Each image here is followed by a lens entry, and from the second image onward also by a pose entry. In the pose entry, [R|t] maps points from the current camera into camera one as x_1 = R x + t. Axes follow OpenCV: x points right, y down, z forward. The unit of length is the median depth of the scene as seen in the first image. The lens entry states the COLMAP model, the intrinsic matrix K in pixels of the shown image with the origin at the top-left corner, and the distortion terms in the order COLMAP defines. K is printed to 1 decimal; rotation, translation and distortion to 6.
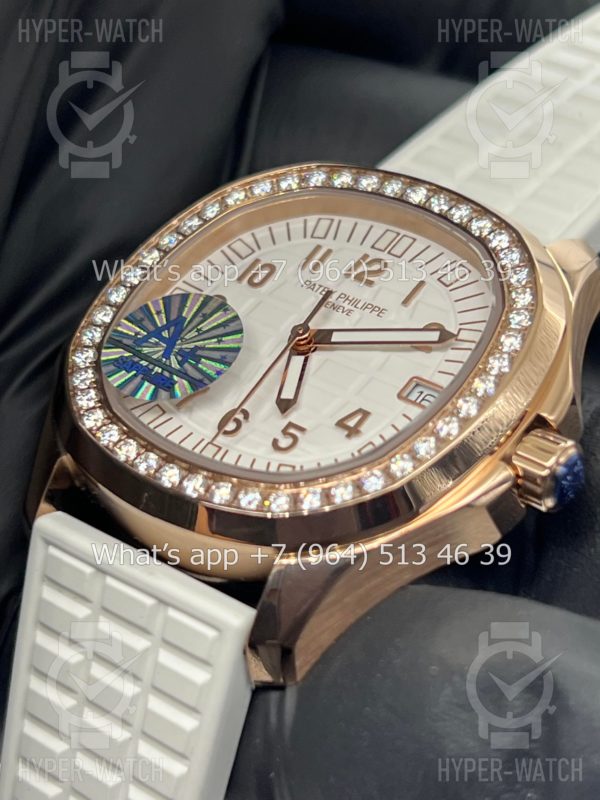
lens RADIAL K [[1899.0, 0, 300.7], [0, 1899.0, 401.7], [0, 0, 1]] dist [0.335767, 0.000000]
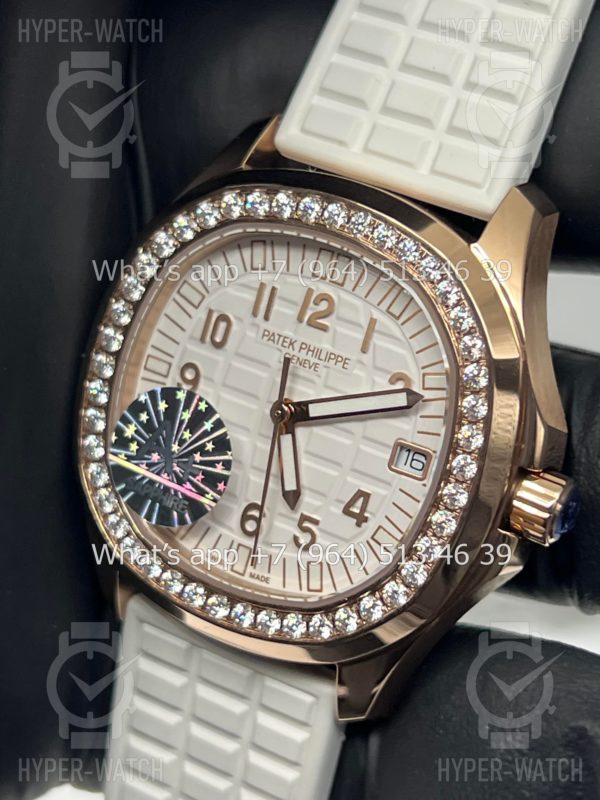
lens RADIAL K [[1899.0, 0, 301.5], [0, 1899.0, 400.3], [0, 0, 1]] dist [0.335767, 0.000000]
pose [[0.930111, -0.300392, -0.211325, 0.235164], [0.367219, 0.750236, 0.549815, -0.614386], [-0.006617, -0.588992, 0.808112, 0.174844]]
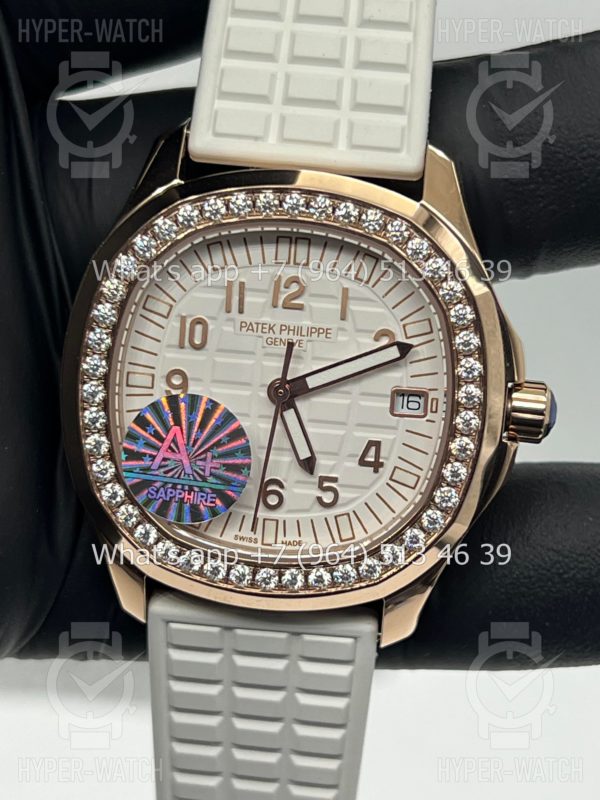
lens RADIAL K [[1899.0, 0, 296.6], [0, 1899.0, 402.2], [0, 0, 1]] dist [0.335767, 0.000000]
pose [[0.842638, -0.529299, 0.099013, -0.107975], [0.318279, 0.637882, 0.701288, -0.832864], [-0.434350, -0.559418, 0.705968, 0.202476]]
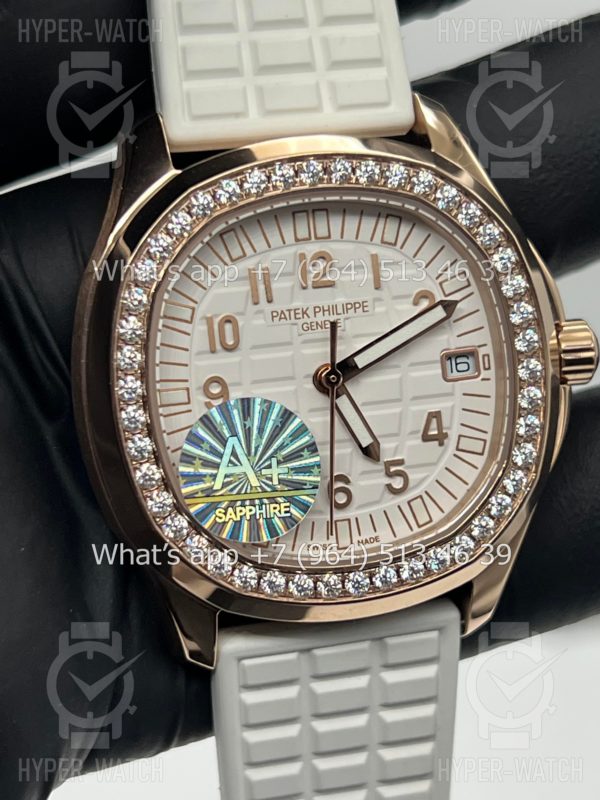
lens RADIAL K [[1899.0, 0, 293.6], [0, 1899.0, 398.1], [0, 0, 1]] dist [0.335767, 0.000000]
pose [[0.655197, -0.669764, 0.349475, -0.385089], [0.239878, 0.623104, 0.744446, -0.812035], [-0.716363, -0.403927, 0.568918, 0.435096]]
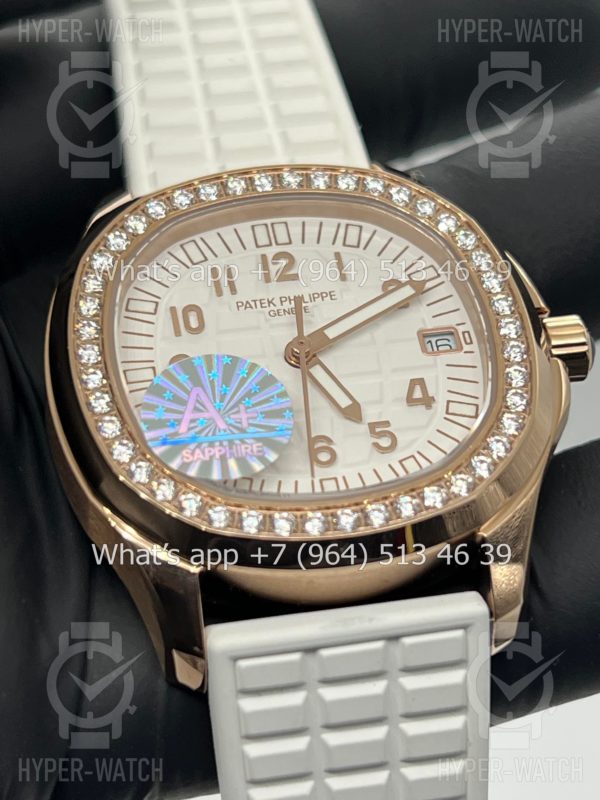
lens RADIAL K [[1899.0, 0, 295.5], [0, 1899.0, 392.4], [0, 0, 1]] dist [0.335767, 0.000000]
pose [[0.652354, -0.453914, 0.606957, -0.628406], [0.410478, 0.884804, 0.220523, -0.239965], [-0.637136, 0.105283, 0.763527, 0.247920]]
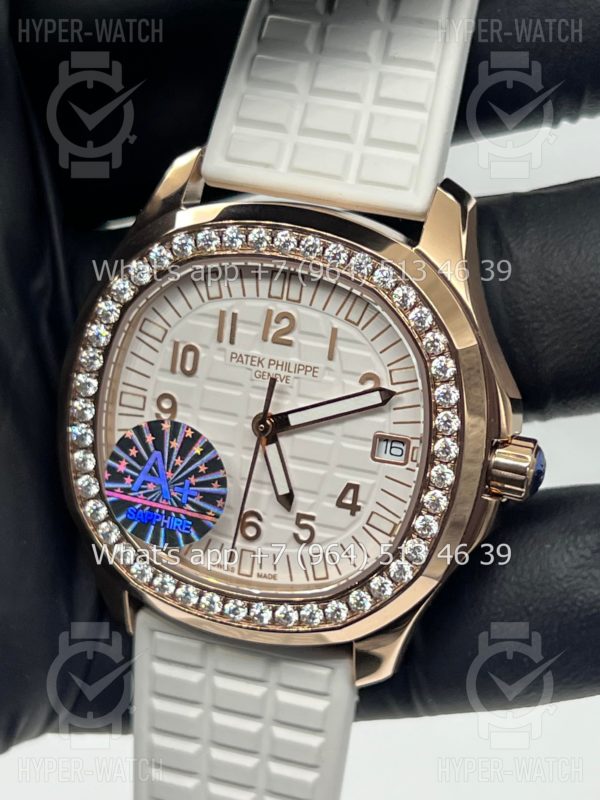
lens RADIAL K [[1899.0, 0, 299.2], [0, 1899.0, 403.0], [0, 0, 1]] dist [0.335767, 0.000000]
pose [[0.886115, -0.454324, -0.091597, 0.131170], [0.393186, 0.632287, 0.667546, -0.800261], [-0.245366, -0.627537, 0.738913, 0.177261]]
